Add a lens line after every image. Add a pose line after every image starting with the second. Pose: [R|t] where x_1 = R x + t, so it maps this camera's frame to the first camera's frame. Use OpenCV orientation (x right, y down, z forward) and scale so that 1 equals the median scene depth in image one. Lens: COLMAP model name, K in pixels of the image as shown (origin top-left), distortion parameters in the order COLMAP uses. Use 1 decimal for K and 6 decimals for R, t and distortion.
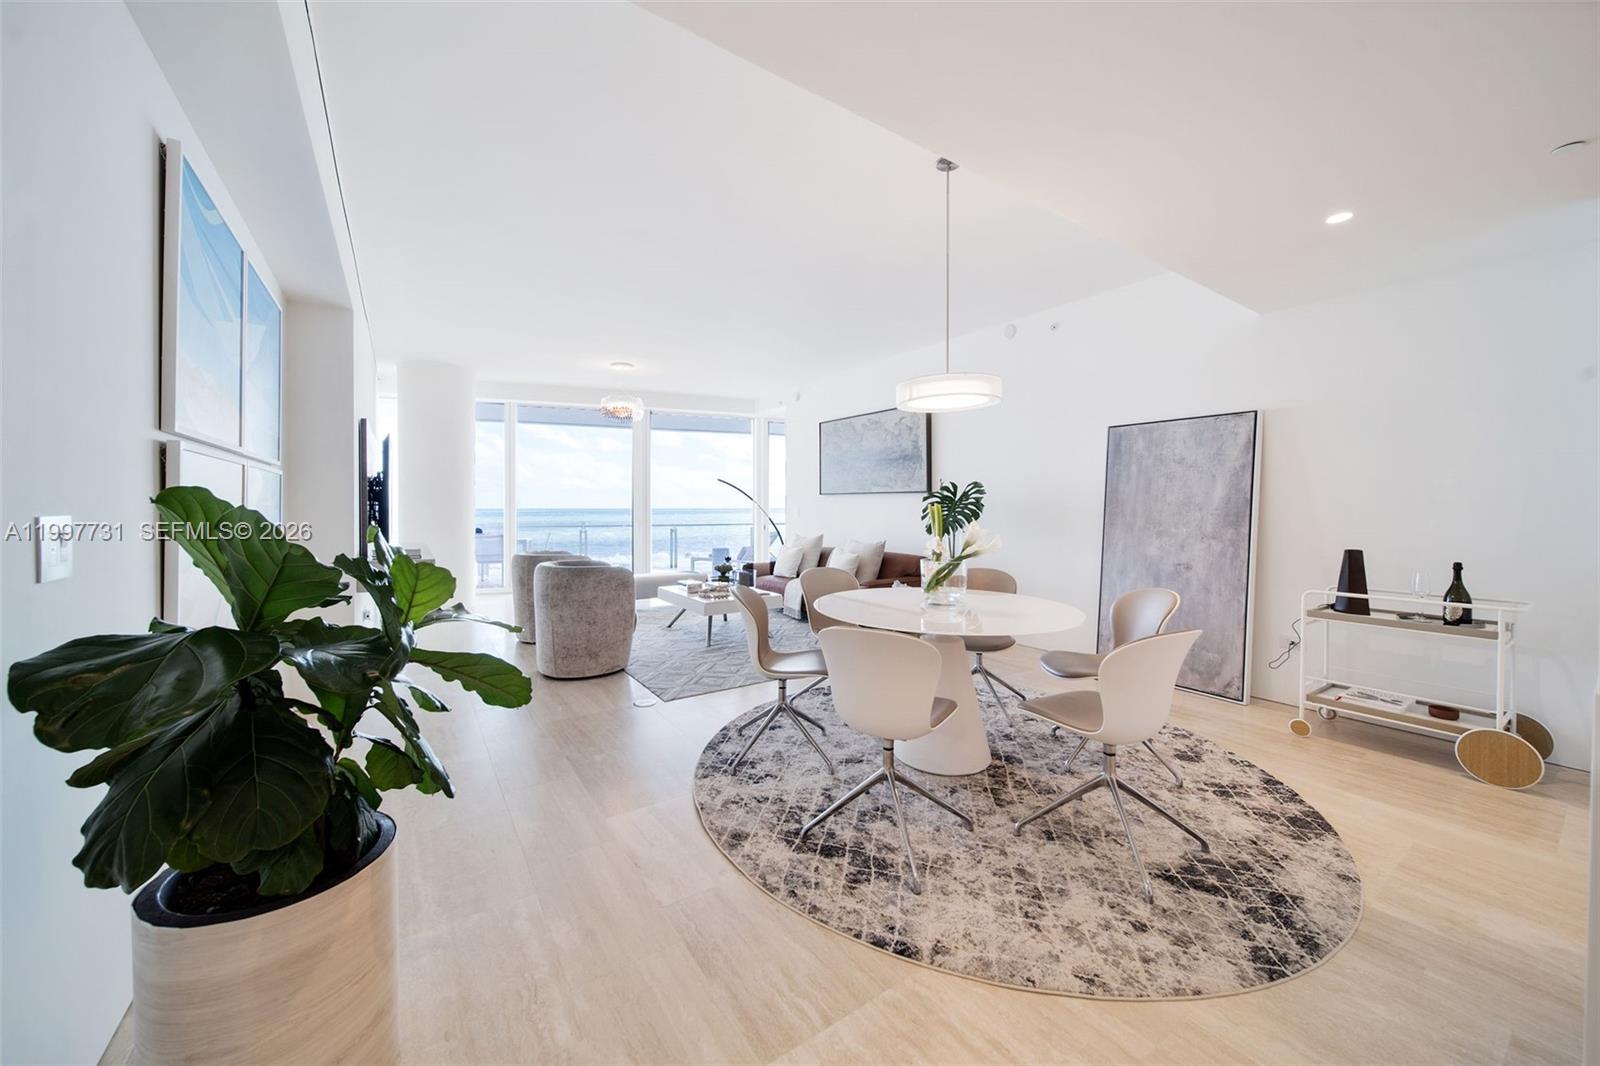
lens RADIAL K [[583.4, 0, 800.2], [0, 583.4, 511.5], [0, 0, 1]] dist [-0.001108, -0.000165]
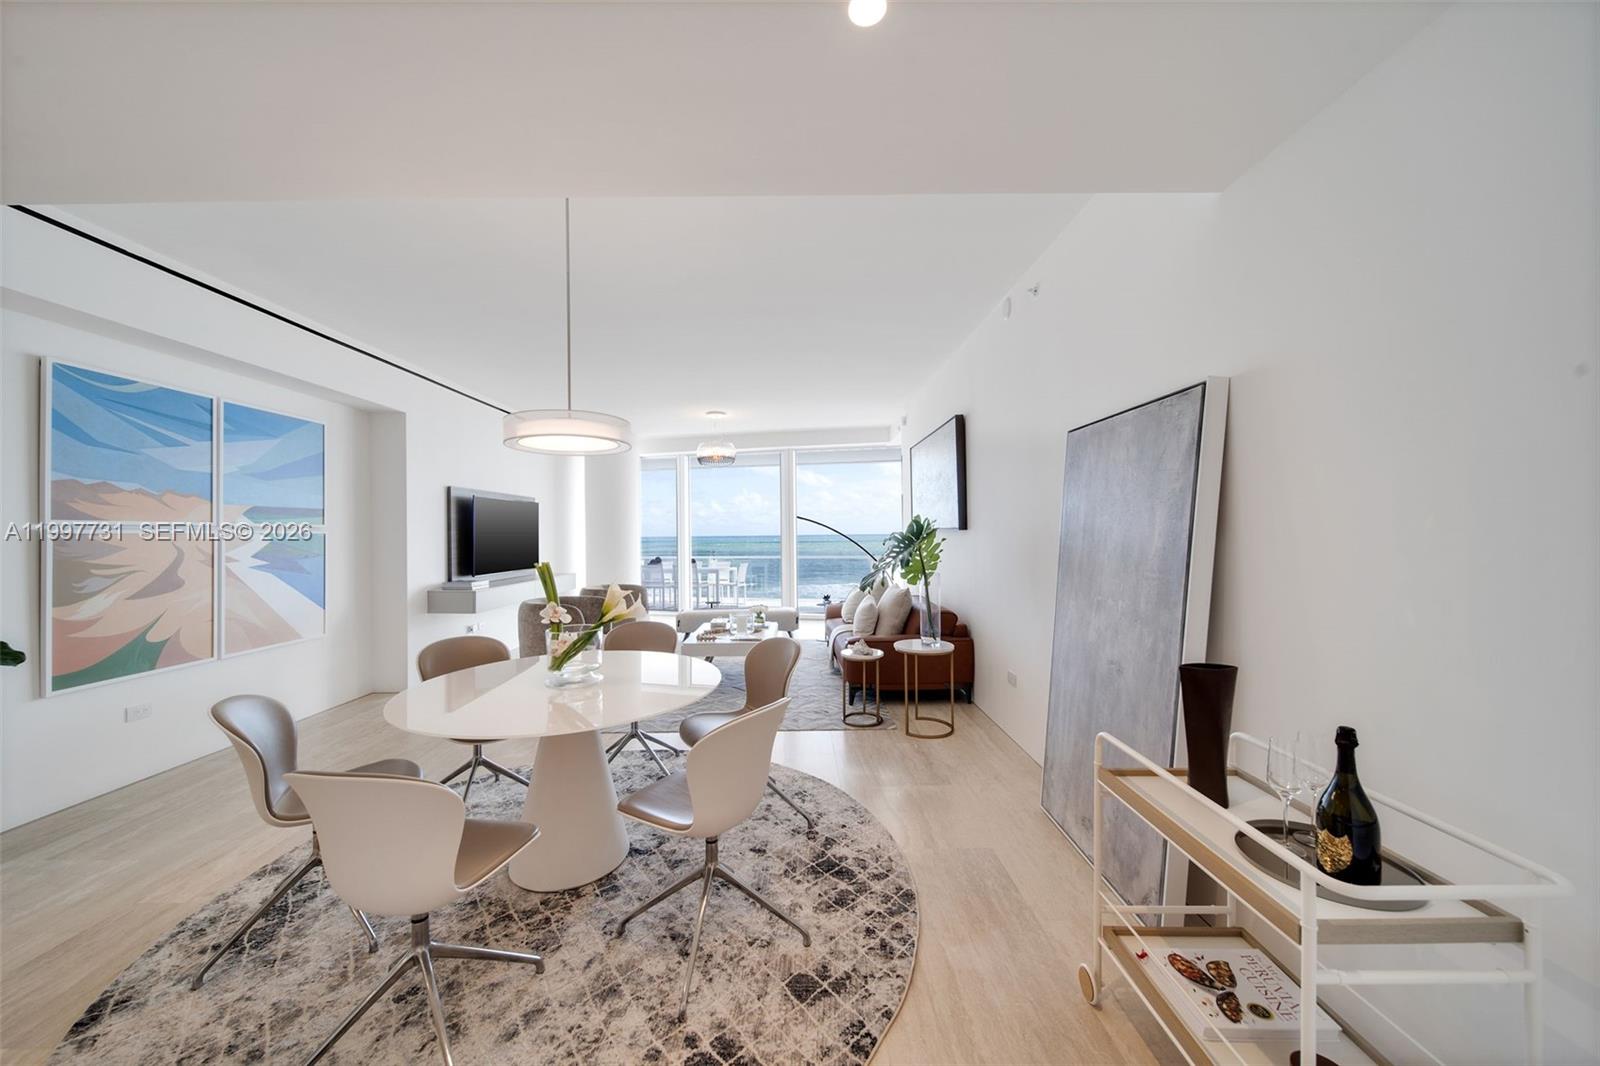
lens RADIAL K [[572.9, 0, 800.0], [0, 572.9, 533.0], [0, 0, 1]] dist [-0.005343, -0.000216]
pose [[0.825670, -0.010013, -0.564064, 0.776056], [0.007703, 0.999949, -0.006474, -0.039853], [0.564100, 0.001000, 0.825706, 0.387635]]
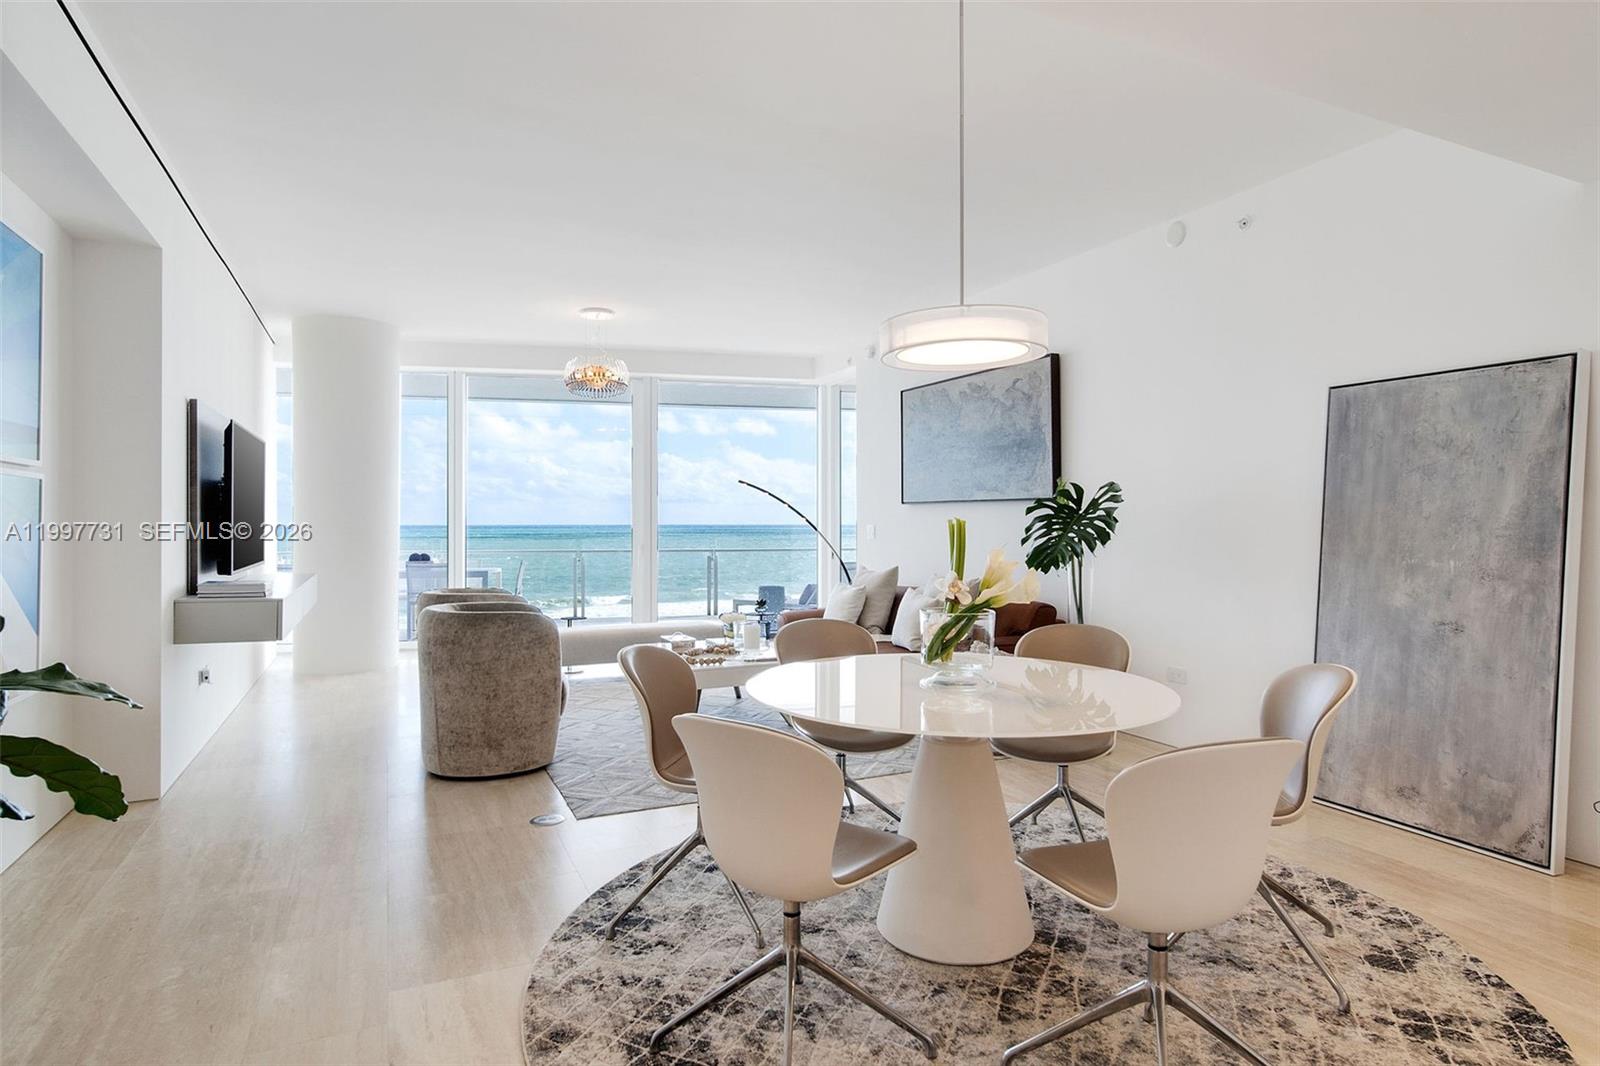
lens RADIAL K [[902.6, 0, 823.4], [0, 902.6, 520.5], [0, 0, 1]] dist [-0.000136, -0.000894]
pose [[0.989120, -0.000202, -0.147108, 0.191173], [-0.001350, 0.999944, -0.010455, -0.000914], [0.147102, 0.010540, 0.989065, 0.030036]]
